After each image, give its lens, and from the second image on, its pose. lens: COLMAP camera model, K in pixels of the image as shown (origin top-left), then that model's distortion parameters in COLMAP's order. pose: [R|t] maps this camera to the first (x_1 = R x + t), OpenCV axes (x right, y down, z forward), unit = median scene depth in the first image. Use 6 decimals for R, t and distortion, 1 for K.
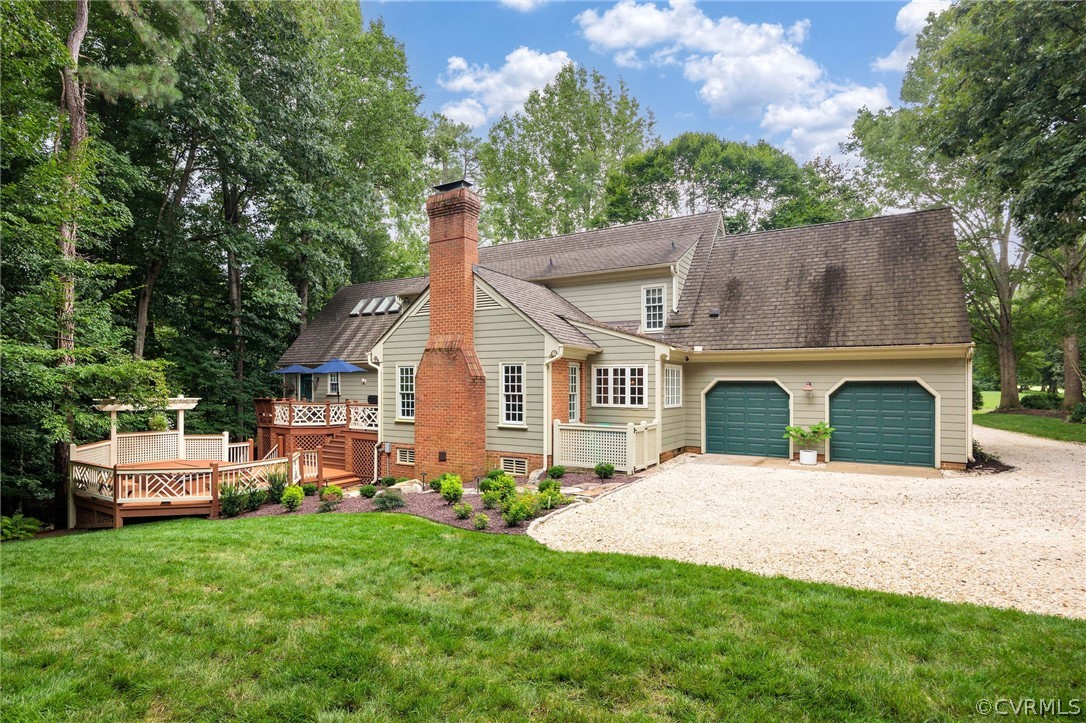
lens RADIAL K [[606.0, 0, 541.6], [0, 606.0, 373.2], [0, 0, 1]] dist [0.002215, 0.000149]
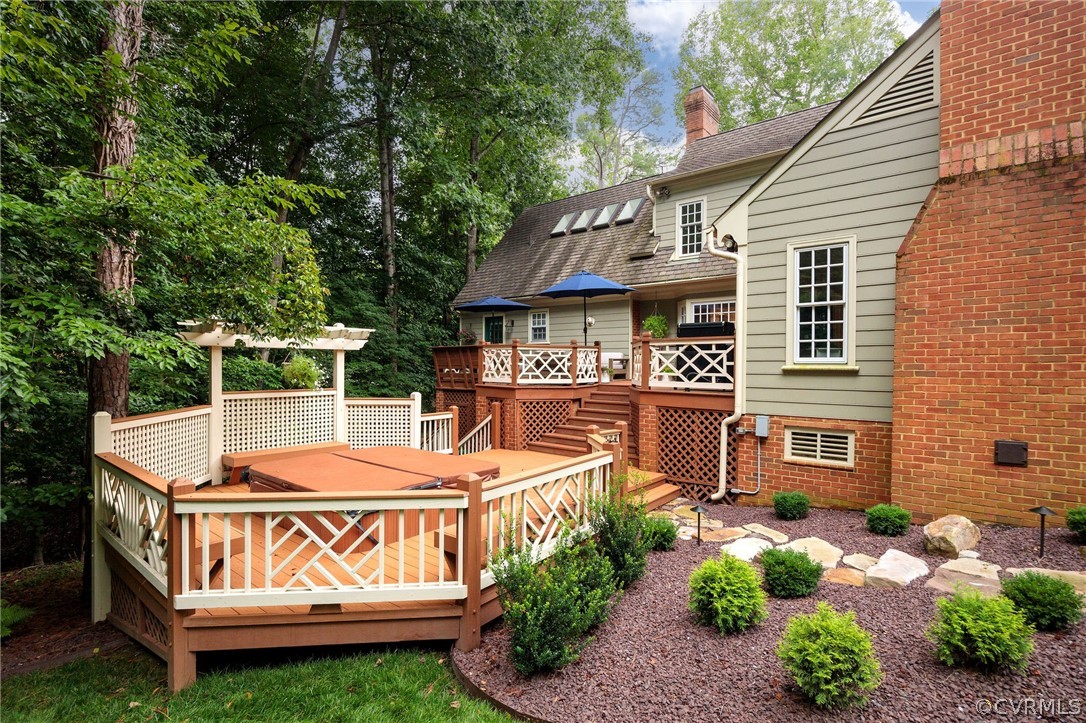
lens RADIAL K [[503.9, 0, 545.1], [0, 503.9, 356.4], [0, 0, 1]] dist [-0.009793, 0.000051]
pose [[0.994043, -0.003481, -0.108936, -0.360223], [0.003565, 0.999993, 0.000579, 0.065242], [0.108933, -0.000964, 0.994049, 0.568806]]
